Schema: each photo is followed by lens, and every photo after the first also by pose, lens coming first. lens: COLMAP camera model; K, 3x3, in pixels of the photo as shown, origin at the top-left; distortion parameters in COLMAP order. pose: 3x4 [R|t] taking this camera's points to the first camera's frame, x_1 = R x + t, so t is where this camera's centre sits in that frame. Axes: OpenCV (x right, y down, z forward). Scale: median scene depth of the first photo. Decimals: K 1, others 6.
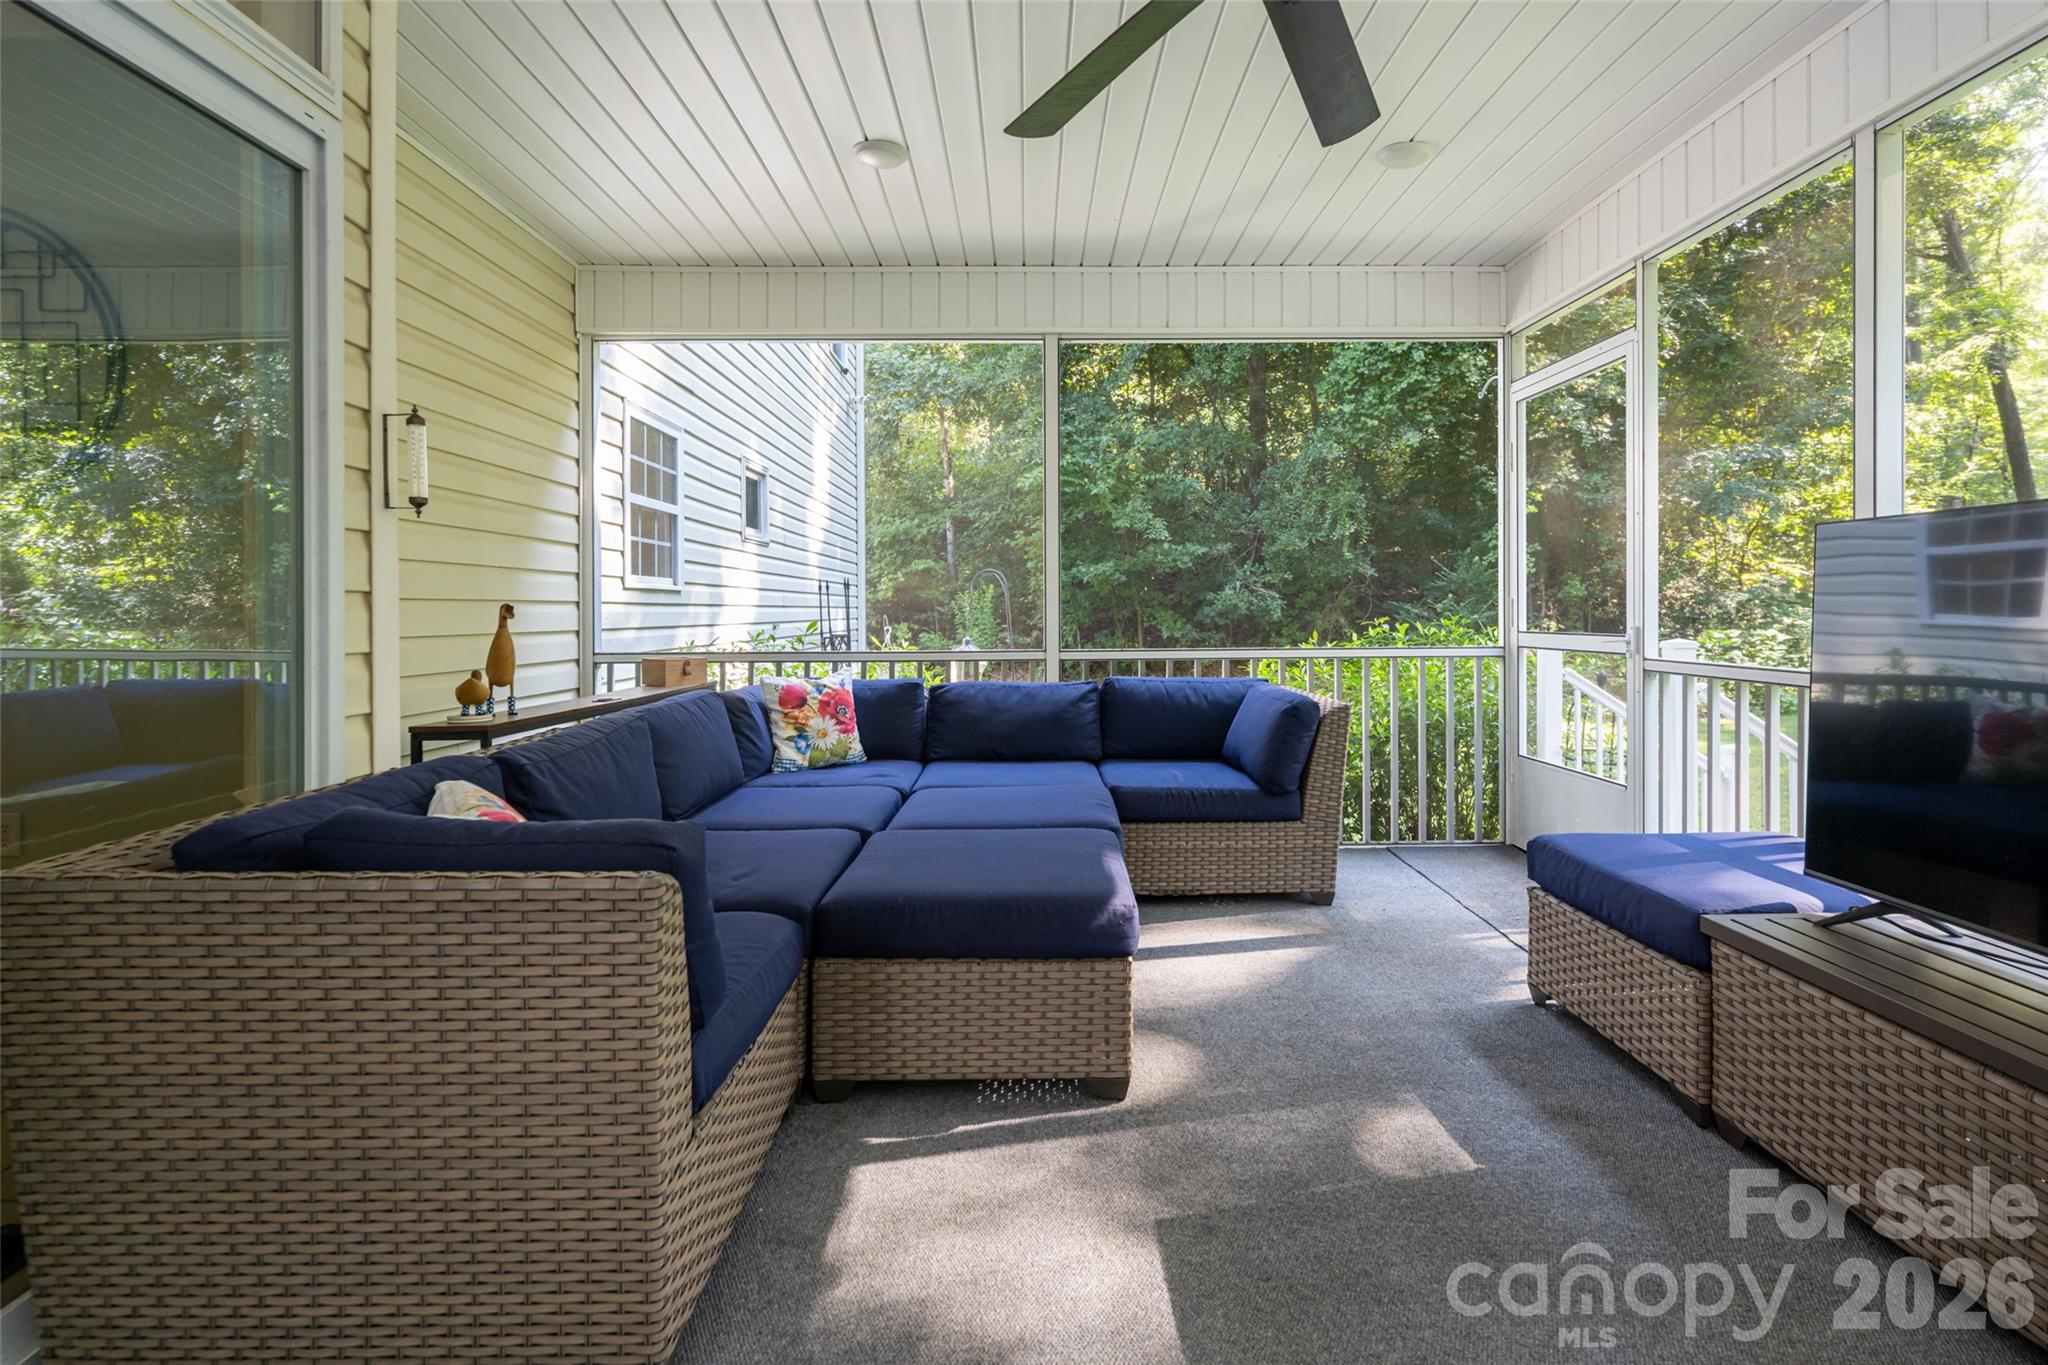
lens RADIAL K [[1015.5, 0, 1032.5], [0, 1015.5, 613.3], [0, 0, 1]] dist [0.004265, 0.000802]
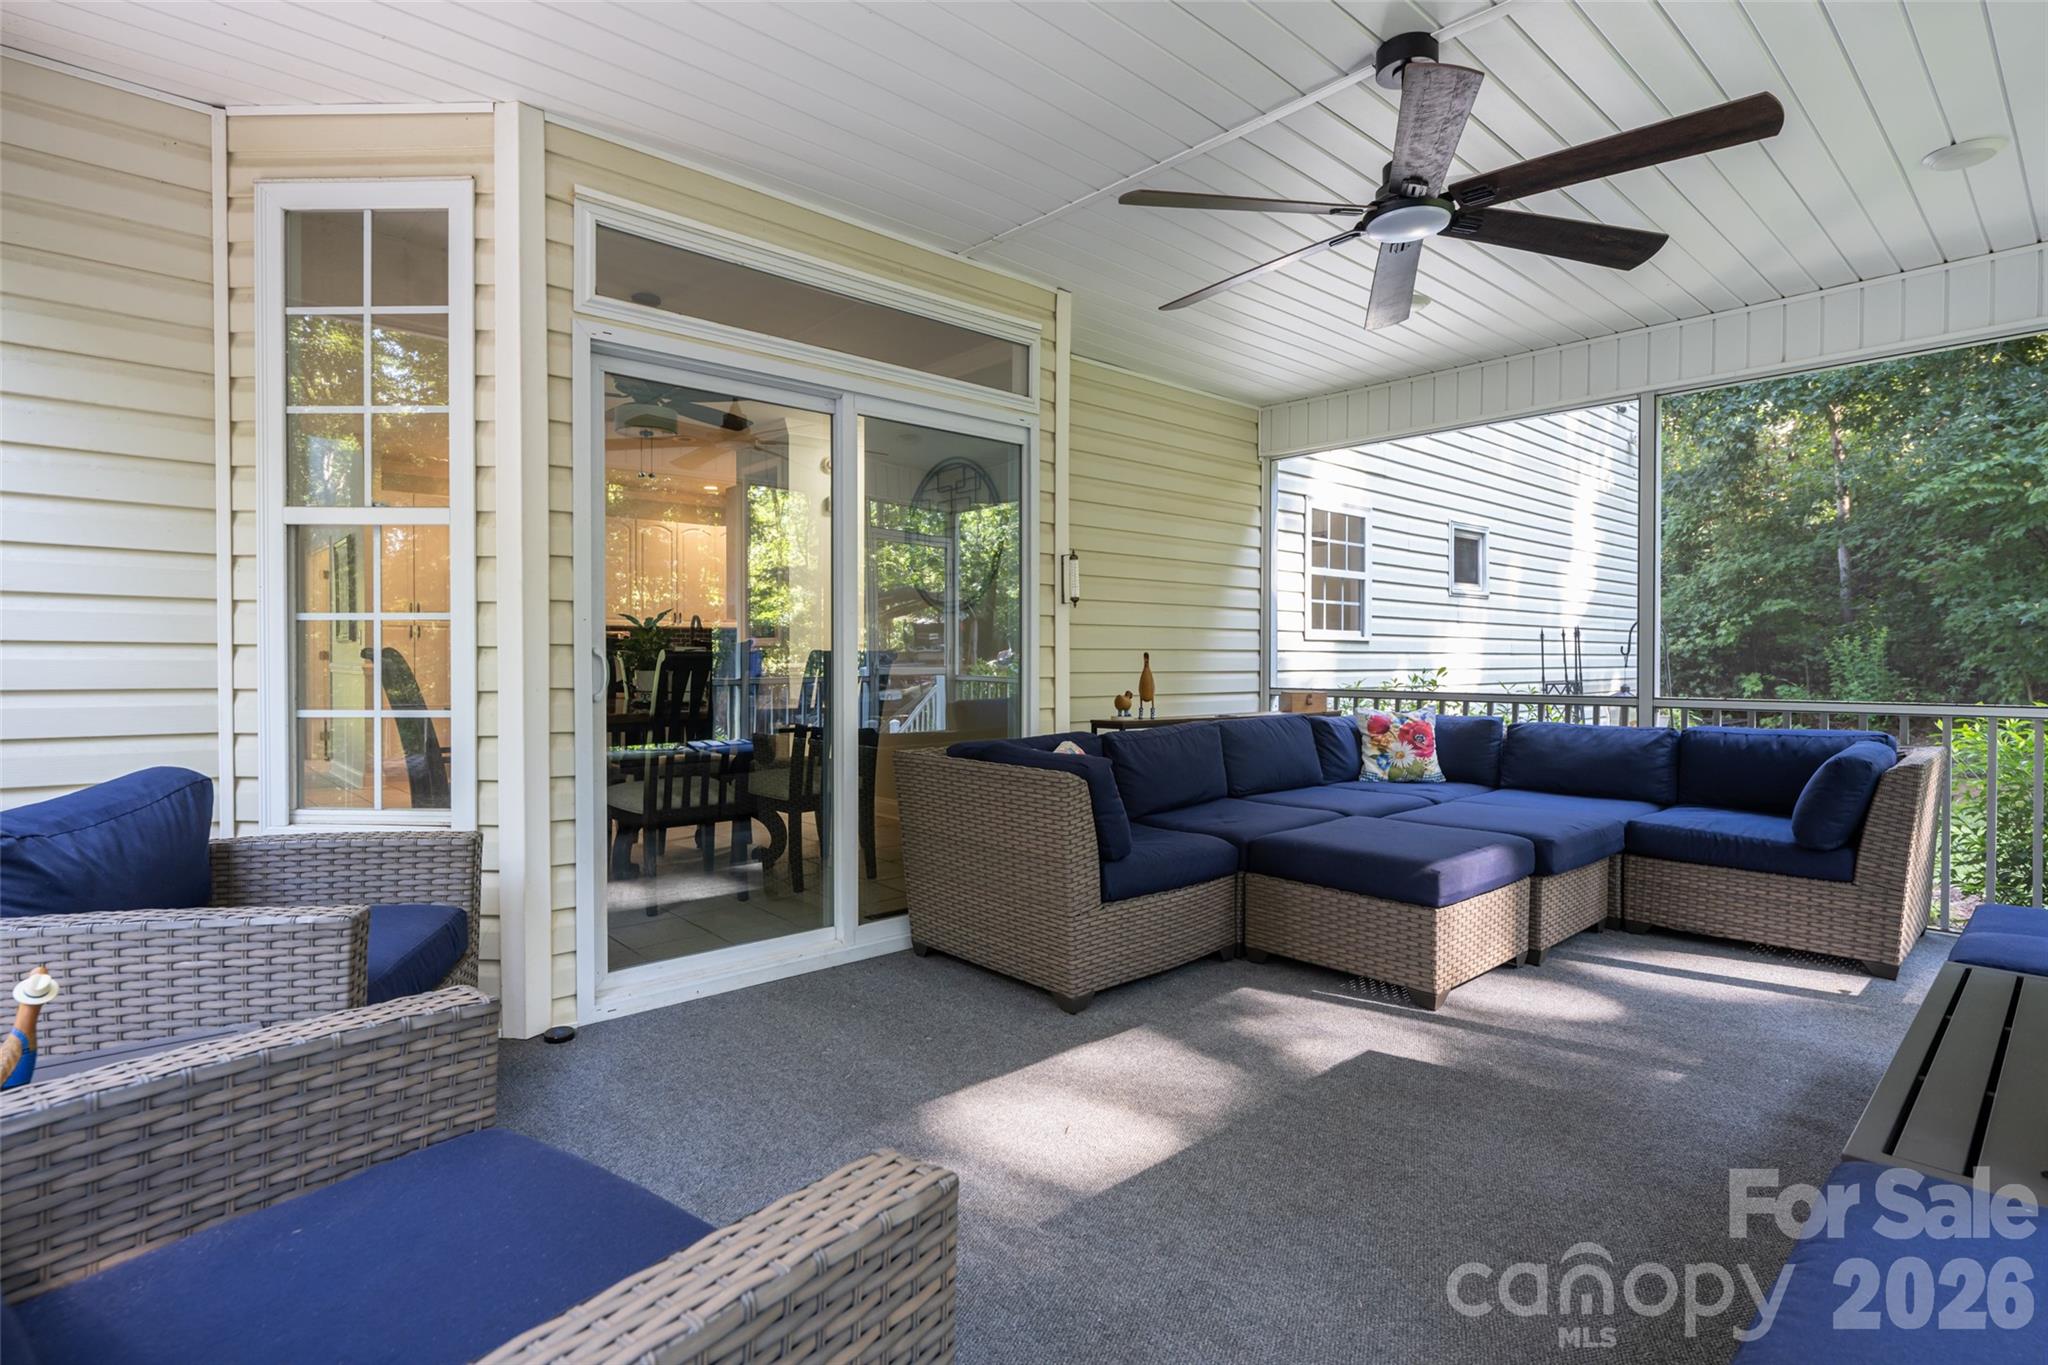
lens RADIAL K [[1033.9, 0, 1015.1], [0, 1033.9, 675.3], [0, 0, 1]] dist [0.001816, 0.000490]
pose [[0.661702, 0.018905, -0.749528, 0.425306], [-0.007568, 0.999800, 0.018536, -0.001073], [0.749729, -0.006593, 0.661713, -0.203472]]
